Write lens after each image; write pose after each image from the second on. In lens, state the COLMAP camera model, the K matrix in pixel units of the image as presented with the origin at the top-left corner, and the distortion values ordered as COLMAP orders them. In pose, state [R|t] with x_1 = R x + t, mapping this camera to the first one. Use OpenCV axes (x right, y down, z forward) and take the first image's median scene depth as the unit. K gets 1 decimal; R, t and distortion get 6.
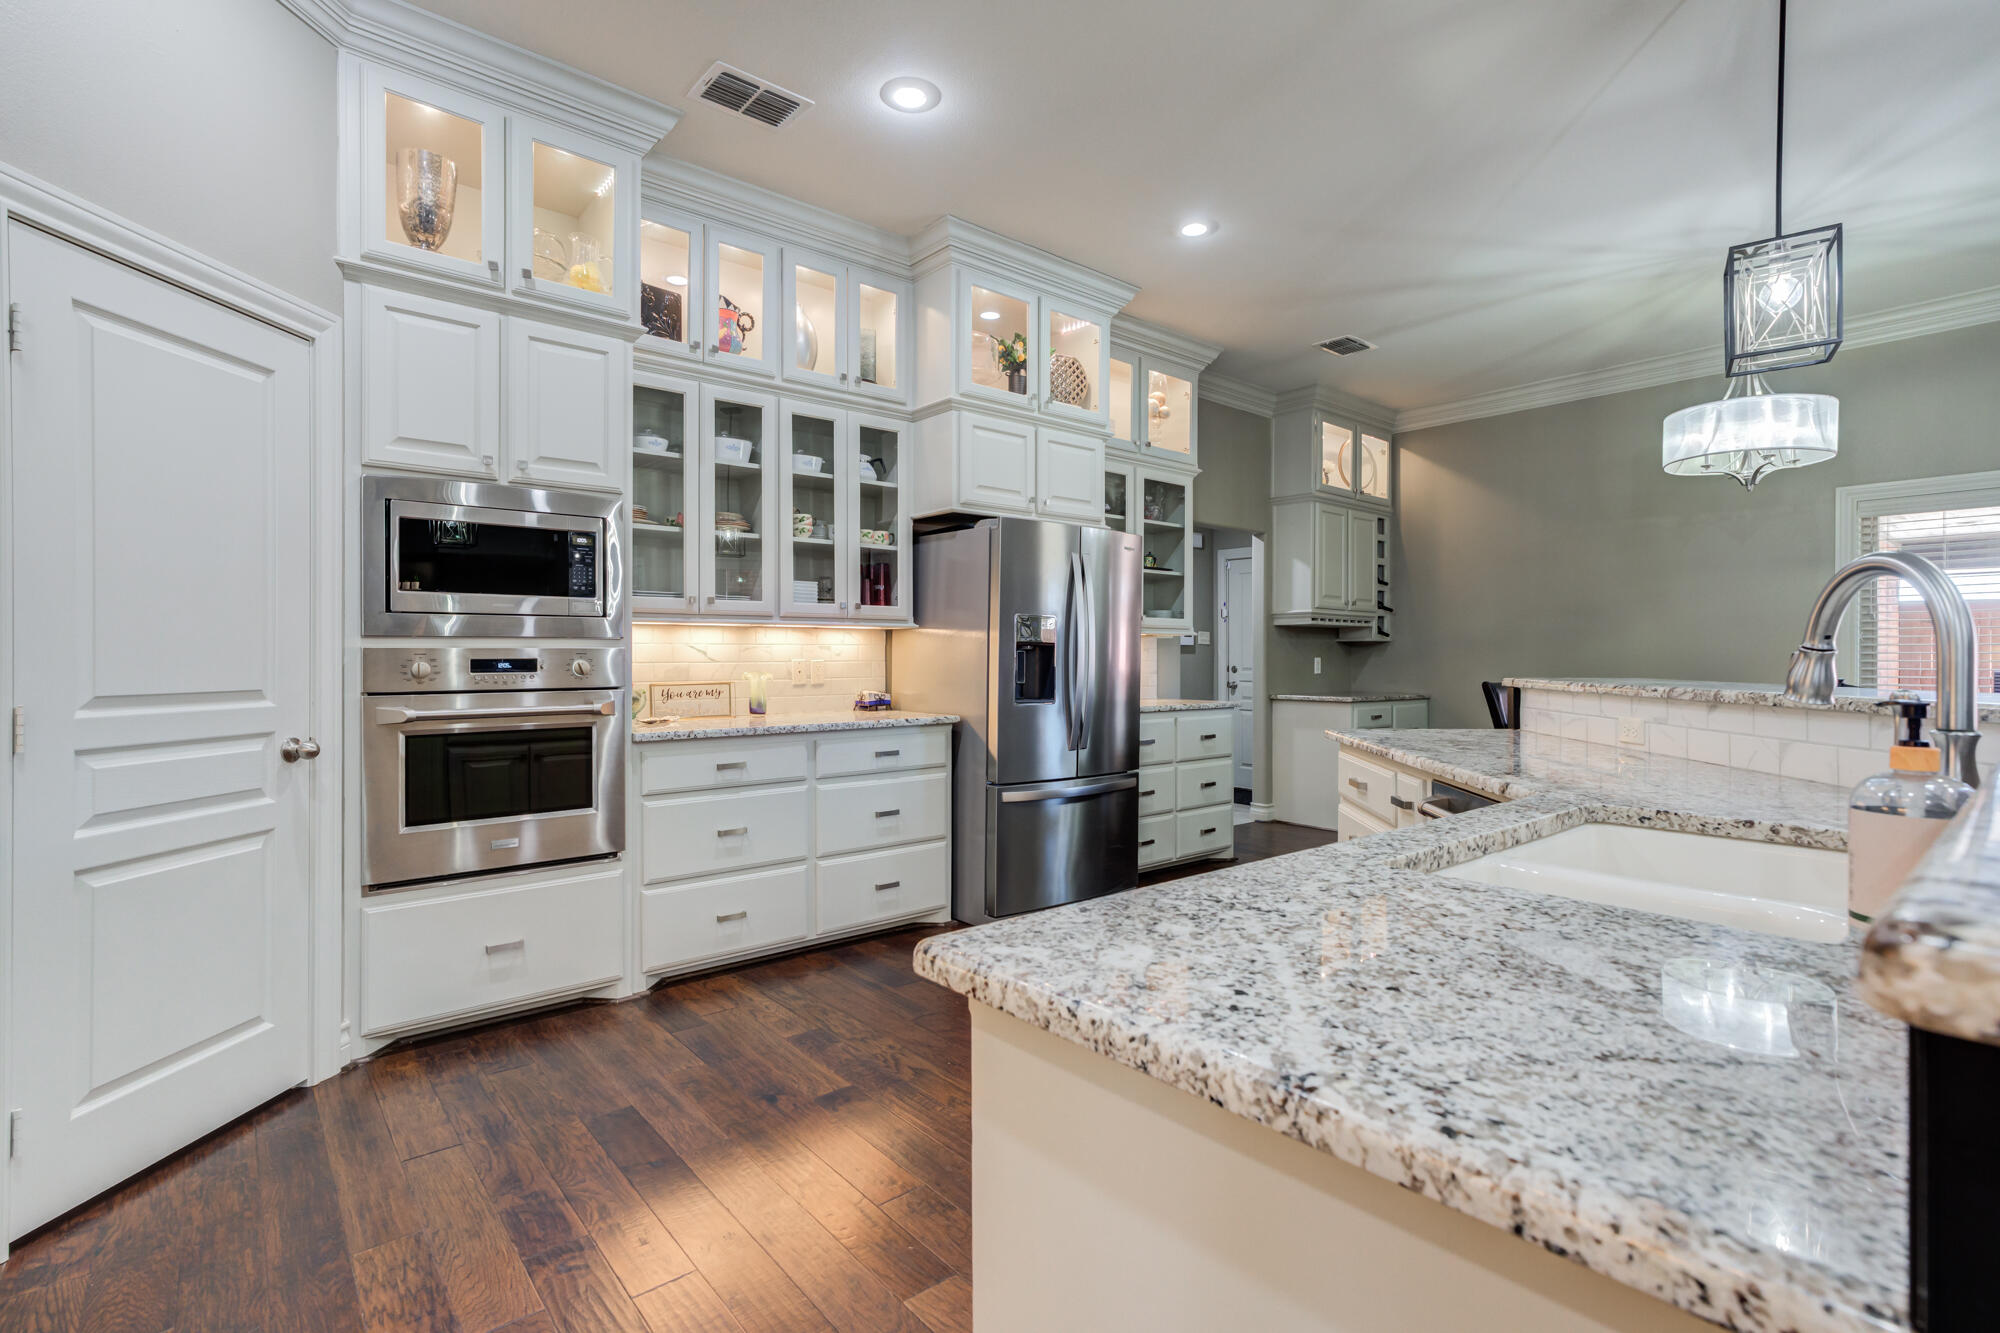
lens RADIAL K [[887.9, 0, 932.0], [0, 887.9, 651.5], [0, 0, 1]] dist [-0.016046, 0.014912]
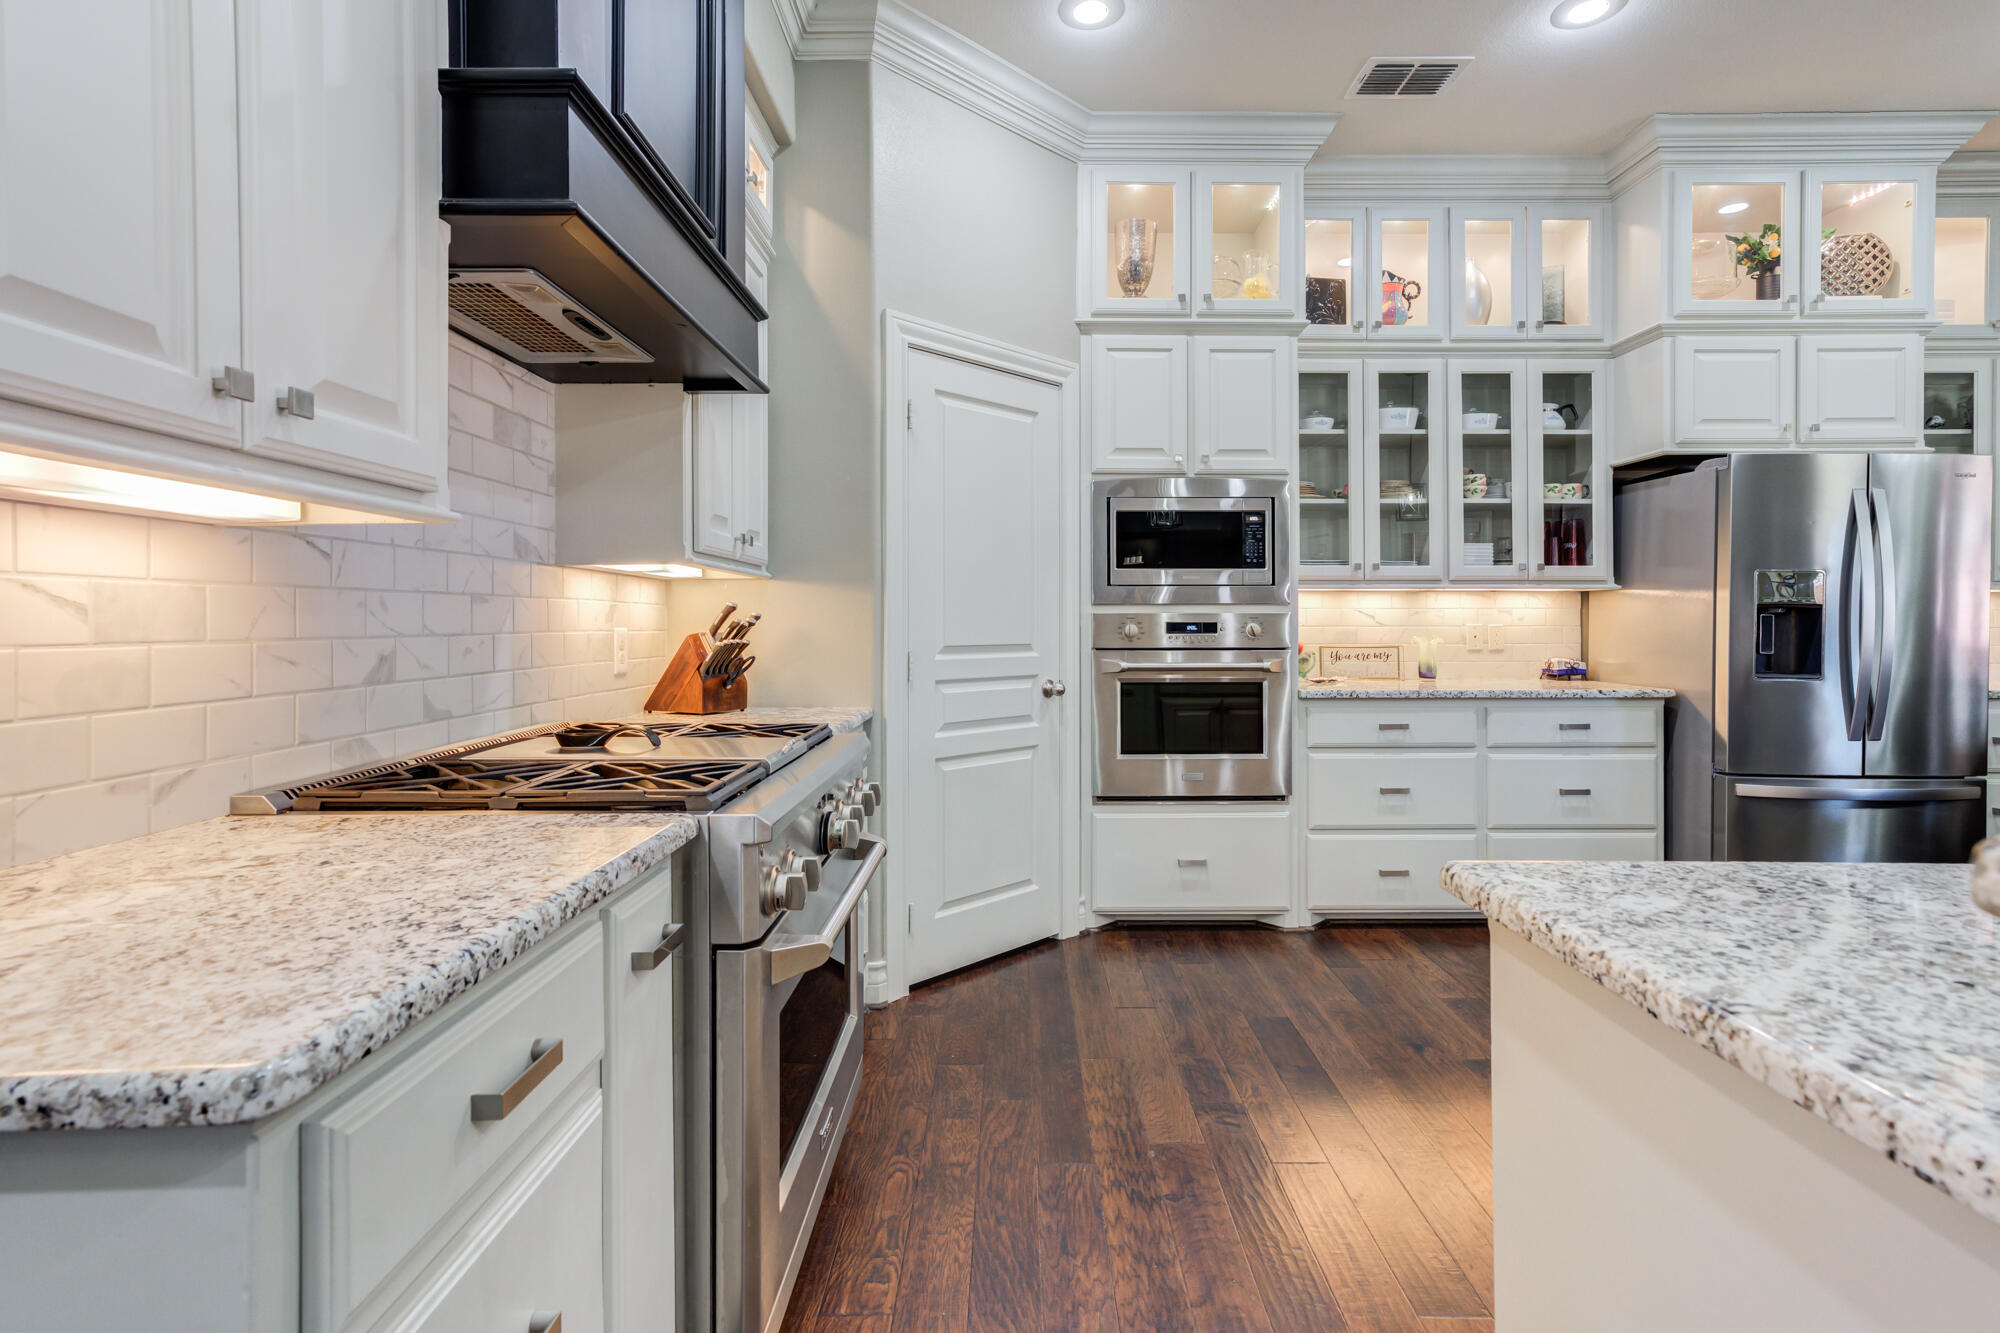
lens RADIAL K [[983.3, 0, 997.0], [0, 983.3, 610.6], [0, 0, 1]] dist [-0.056565, 0.021875]
pose [[0.756004, -0.006027, -0.654540, 0.183877], [0.001415, 0.999970, -0.007573, 0.002208], [0.654566, 0.004800, 0.755990, -0.174141]]
